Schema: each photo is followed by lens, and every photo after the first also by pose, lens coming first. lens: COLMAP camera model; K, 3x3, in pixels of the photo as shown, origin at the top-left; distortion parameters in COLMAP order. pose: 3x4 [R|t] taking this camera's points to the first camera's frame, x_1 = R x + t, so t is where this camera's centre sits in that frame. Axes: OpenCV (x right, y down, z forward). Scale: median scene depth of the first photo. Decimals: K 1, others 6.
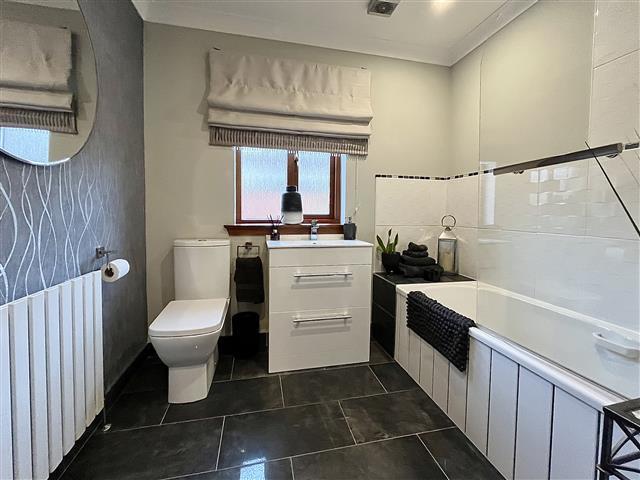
lens RADIAL K [[272.3, 0, 319.2], [0, 272.3, 219.2], [0, 0, 1]] dist [0.001570, 0.000081]
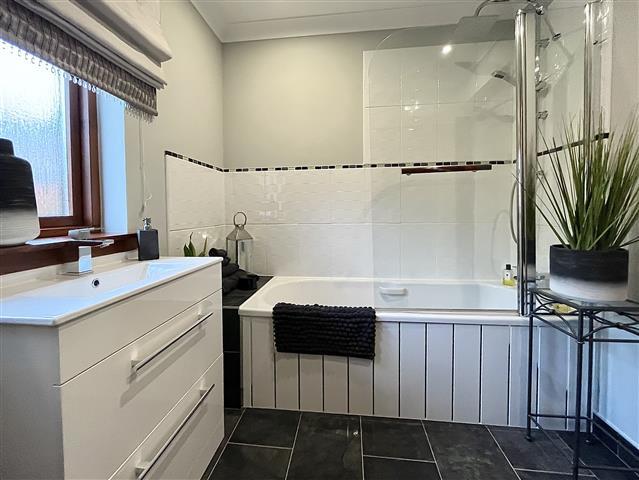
lens RADIAL K [[271.8, 0, 318.7], [0, 271.8, 219.2], [0, 0, 1]] dist [0.001570, 0.000081]
pose [[0.327663, -0.044097, 0.943765, -0.336437], [0.039904, 0.998665, 0.032809, -0.012515], [-0.943952, 0.026909, 0.328985, 0.555392]]
